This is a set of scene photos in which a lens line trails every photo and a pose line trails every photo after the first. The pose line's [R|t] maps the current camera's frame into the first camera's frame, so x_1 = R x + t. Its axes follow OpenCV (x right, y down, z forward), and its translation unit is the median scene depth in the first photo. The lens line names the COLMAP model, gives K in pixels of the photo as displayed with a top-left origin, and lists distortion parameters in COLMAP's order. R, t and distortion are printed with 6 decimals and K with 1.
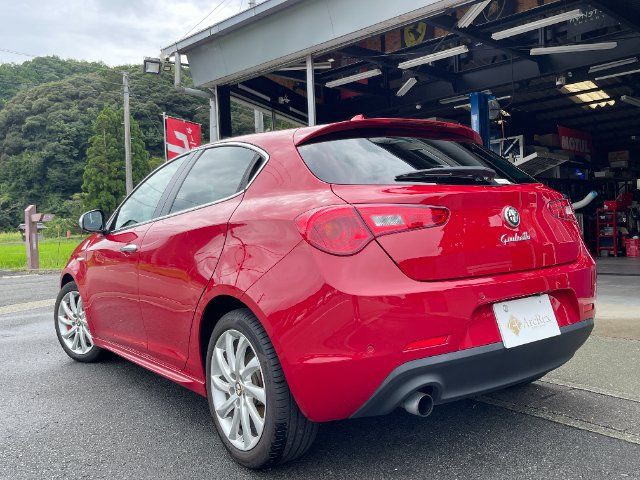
lens RADIAL K [[601.8, 0, 326.9], [0, 601.8, 230.5], [0, 0, 1]] dist [0.037163, 0.002563]
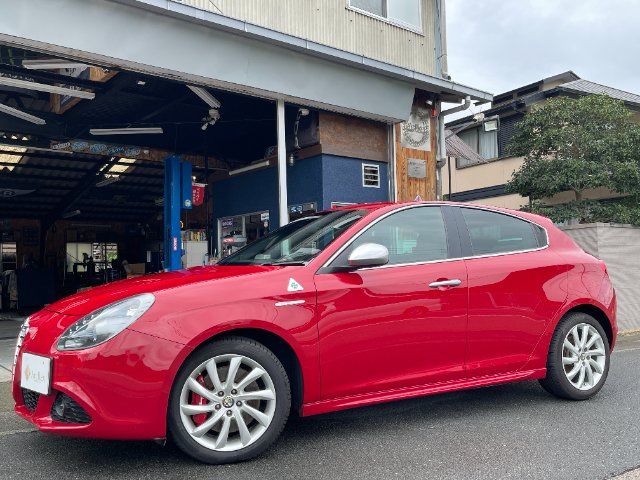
lens RADIAL K [[591.6, 0, 320.0], [0, 591.6, 240.0], [0, 0, 1]] dist [0.017725, 0.029198]
pose [[0.114696, 0.098288, 0.988526, -1.046199], [0.018436, 0.994711, -0.101042, 0.041358], [-0.993230, 0.029813, 0.112277, 0.808454]]
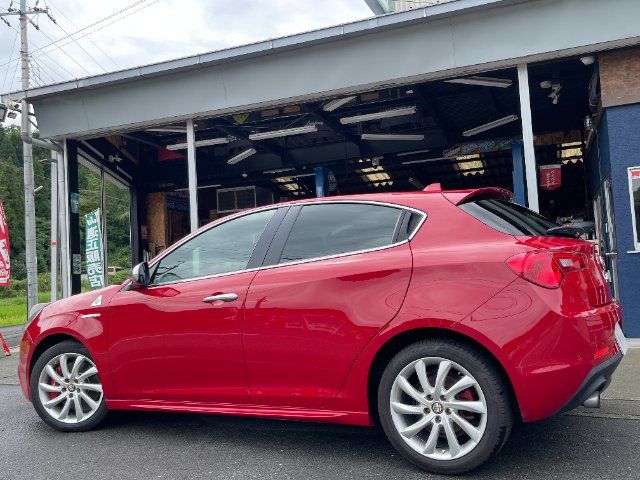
lens RADIAL K [[601.8, 0, 326.9], [0, 601.8, 230.5], [0, 0, 1]] dist [0.037163, 0.002563]
pose [[0.913483, 0.029269, 0.405822, -0.428766], [0.016108, 0.994026, -0.107948, 0.021589], [-0.406557, 0.105146, 0.907555, -0.011656]]
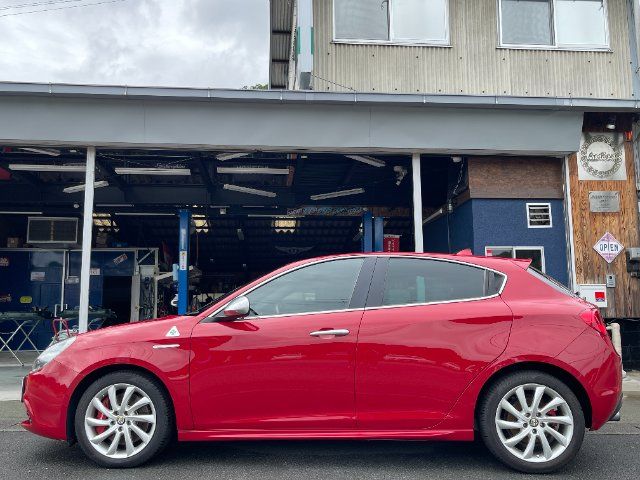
lens RADIAL K [[591.6, 0, 320.0], [0, 591.6, 240.0], [0, 0, 1]] dist [0.017725, 0.029198]
pose [[0.648964, 0.144700, 0.746933, -0.890753], [-0.018564, 0.984467, -0.174586, 0.038588], [-0.760593, 0.099434, 0.641569, 0.197055]]
